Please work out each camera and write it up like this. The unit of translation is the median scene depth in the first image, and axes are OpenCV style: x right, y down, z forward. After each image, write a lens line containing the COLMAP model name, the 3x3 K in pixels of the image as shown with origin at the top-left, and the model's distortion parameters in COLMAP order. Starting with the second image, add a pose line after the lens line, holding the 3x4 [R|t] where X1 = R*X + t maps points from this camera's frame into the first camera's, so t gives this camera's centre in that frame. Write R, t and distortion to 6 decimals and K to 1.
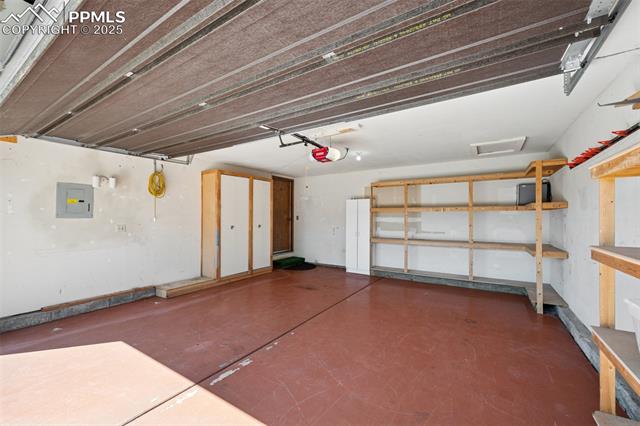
lens RADIAL K [[260.9, 0, 321.4], [0, 260.9, 206.9], [0, 0, 1]] dist [-0.008973, -0.000045]
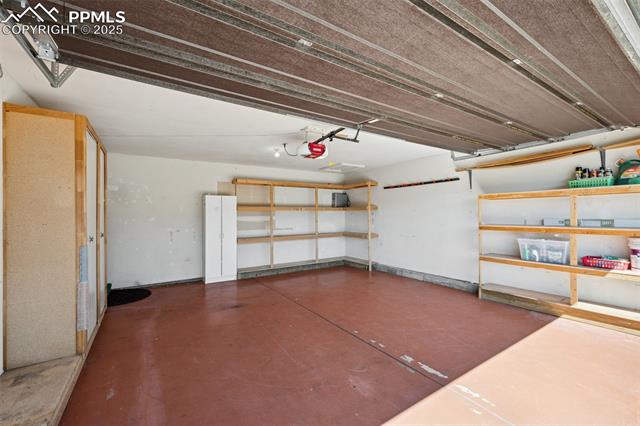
lens RADIAL K [[267.1, 0, 319.1], [0, 267.1, 215.0], [0, 0, 1]] dist [0.000355, -0.000108]
pose [[0.411634, -0.004203, 0.911340, -0.648786], [-0.028429, 0.999444, 0.017450, 0.013309], [-0.910906, -0.033091, 0.411285, 0.423436]]
